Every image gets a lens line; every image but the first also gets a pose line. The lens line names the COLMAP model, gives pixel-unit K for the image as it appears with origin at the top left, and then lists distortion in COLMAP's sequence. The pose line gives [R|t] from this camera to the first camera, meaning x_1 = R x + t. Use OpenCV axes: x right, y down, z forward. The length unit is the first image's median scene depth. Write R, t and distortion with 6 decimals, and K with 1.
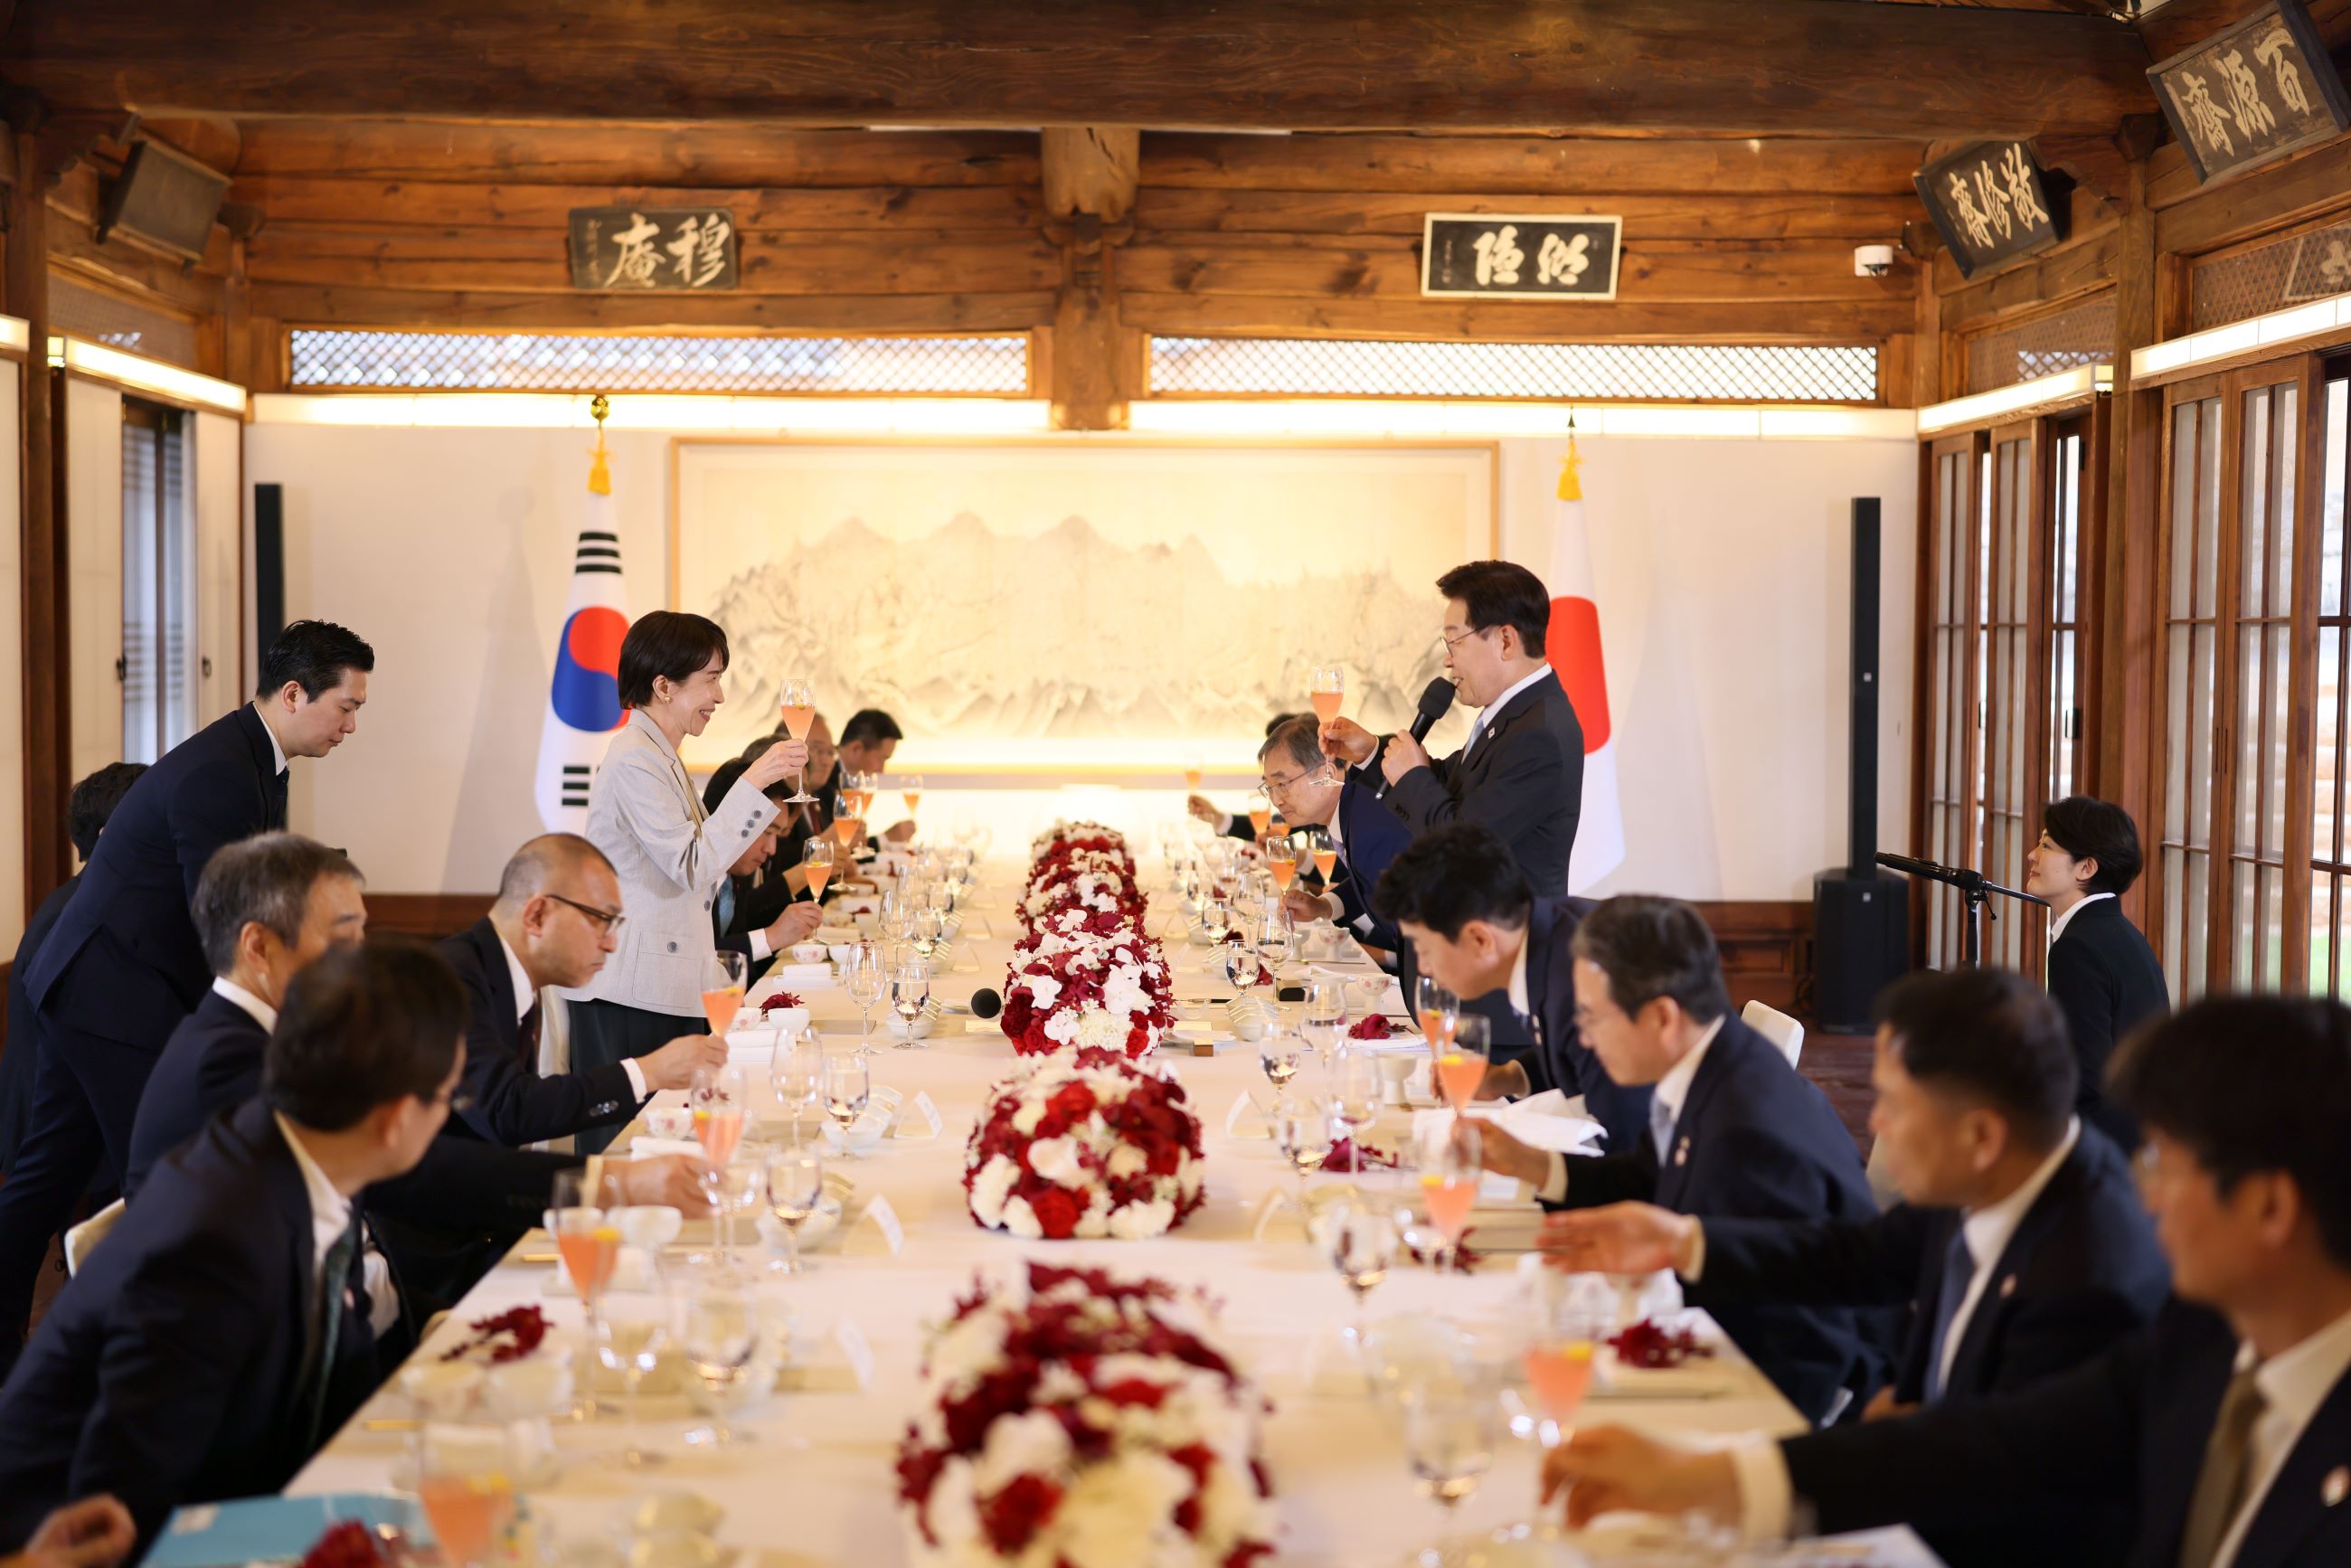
lens RADIAL K [[3180.5, 0, 1176.8], [0, 3180.5, 789.0], [0, 0, 1]] dist [-0.005077, 0.000000]
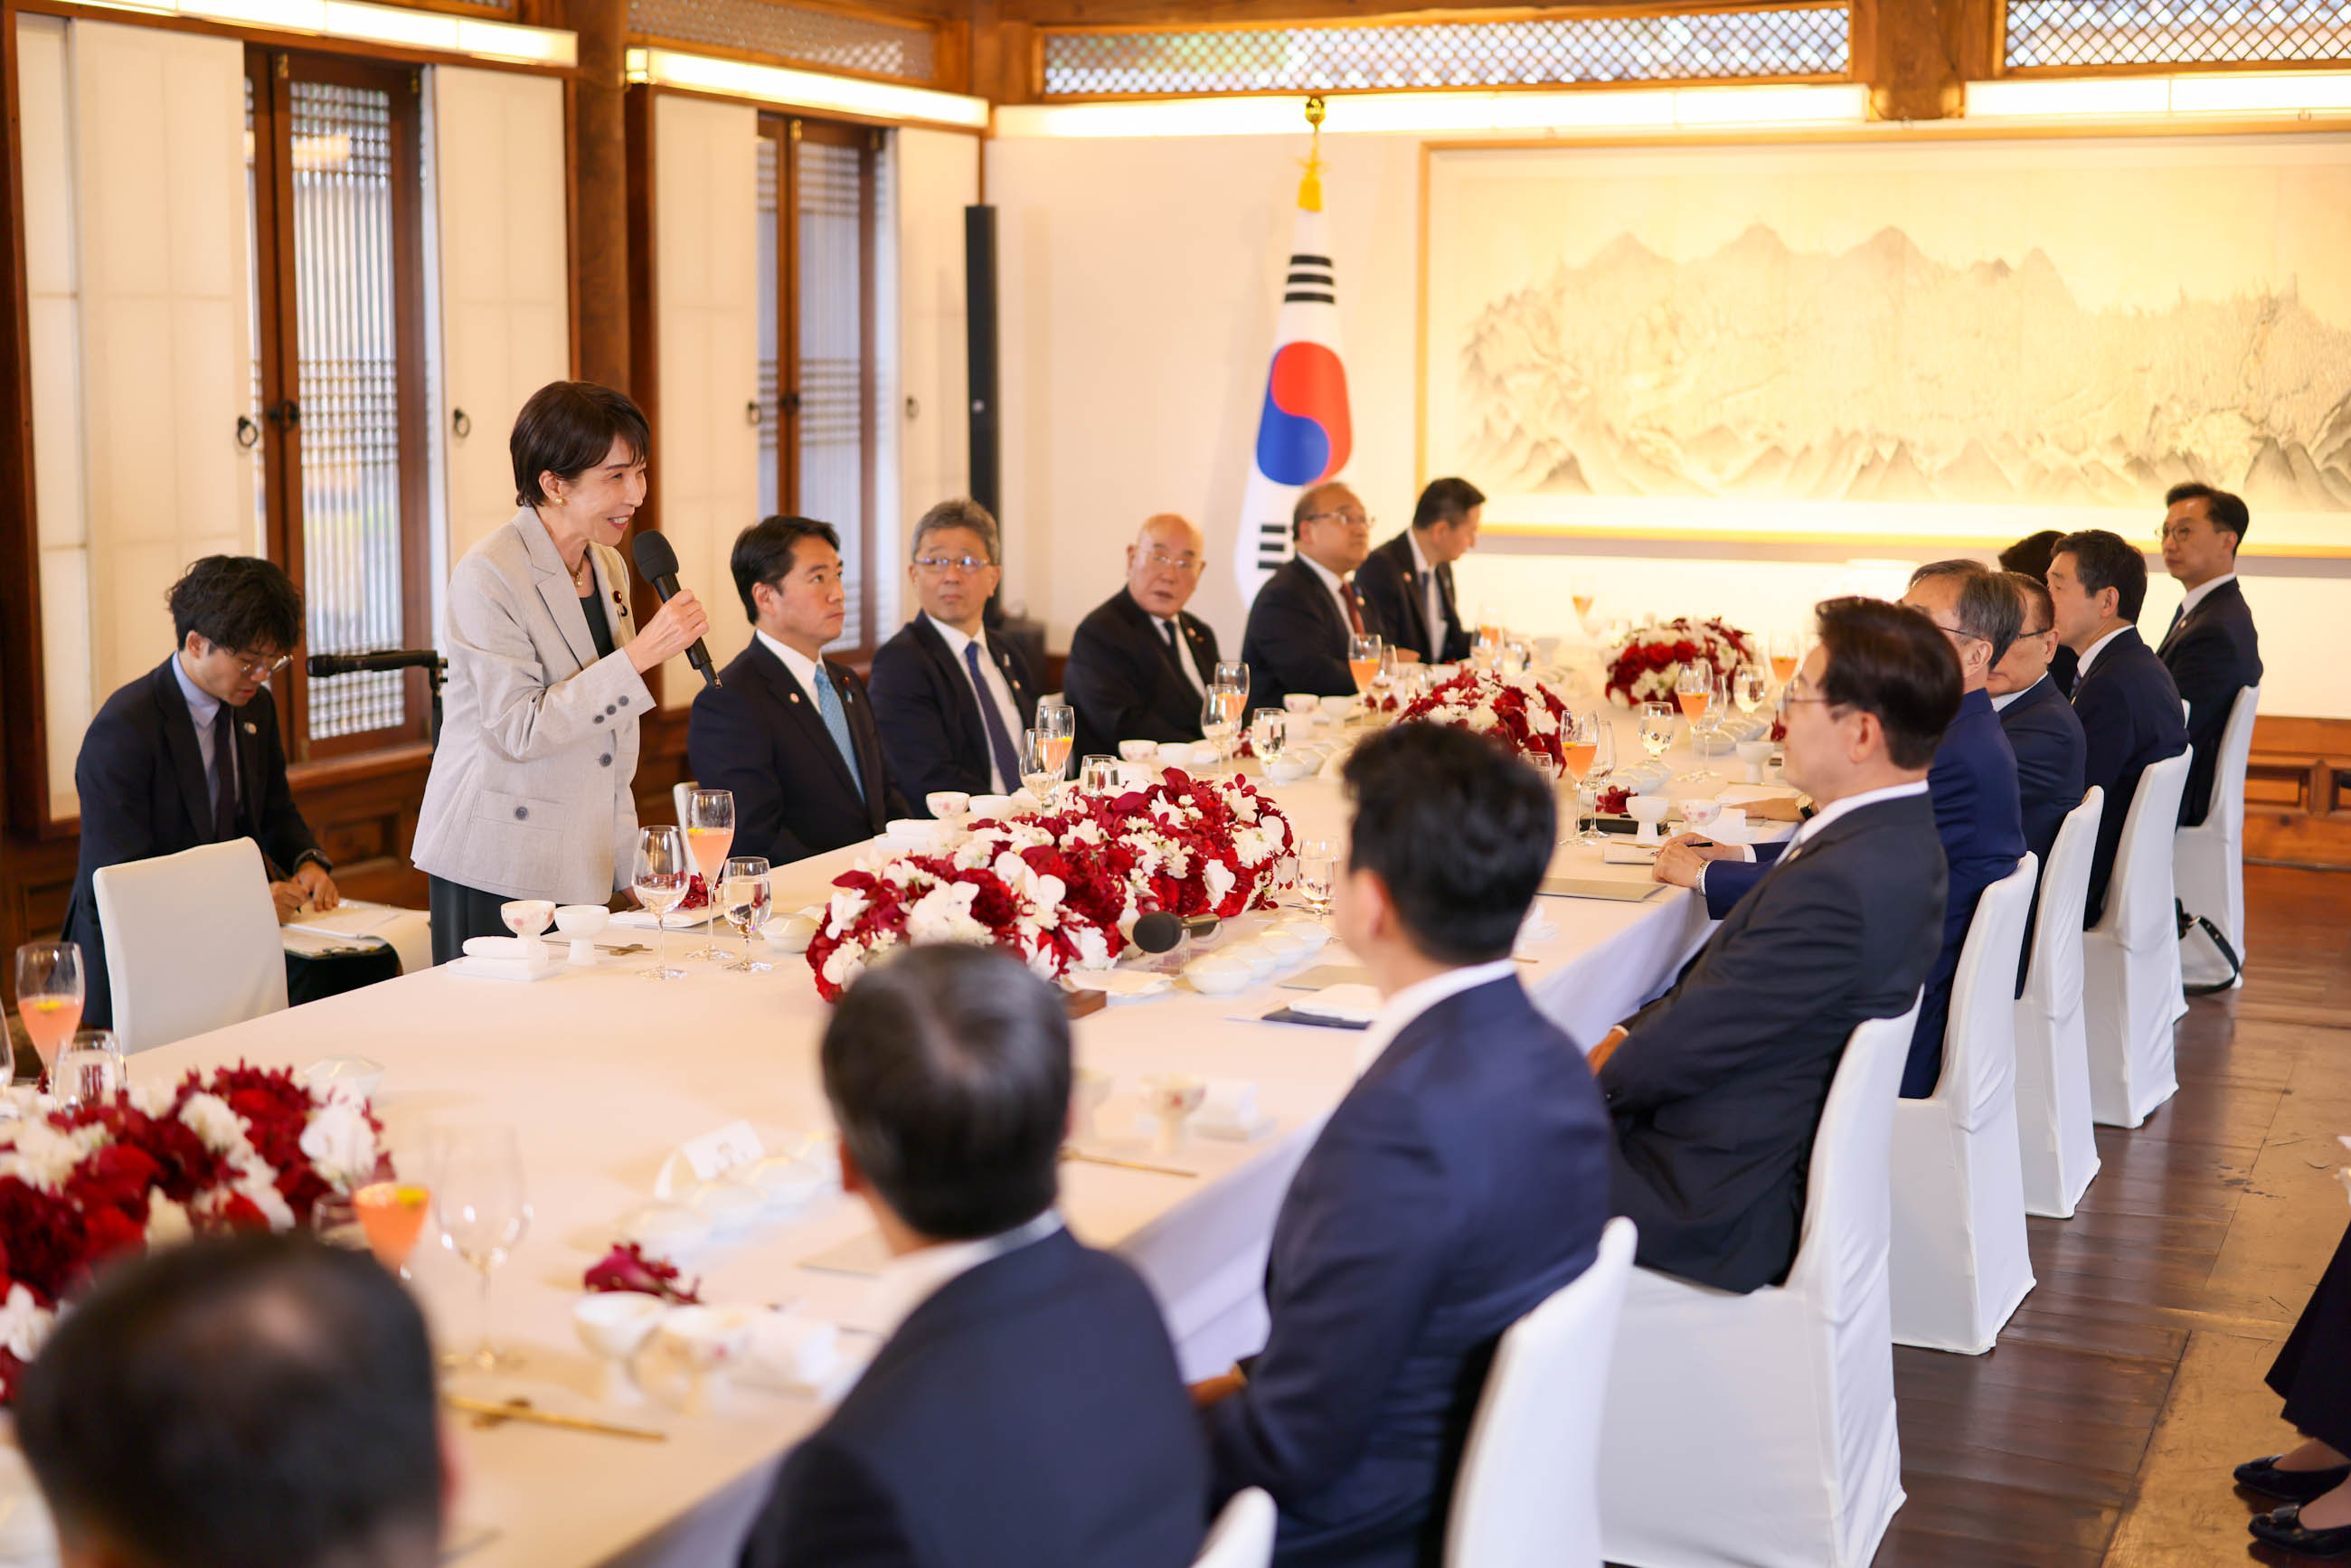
lens RADIAL K [[3180.5, 0, 1174.1], [0, 3180.5, 772.7], [0, 0, 1]] dist [-0.005077, 0.000000]
pose [[0.905540, 0.056340, -0.420503, 0.151375], [-0.020829, 0.995852, 0.088573, -0.015216], [0.423749, -0.071448, 0.902957, 0.179322]]
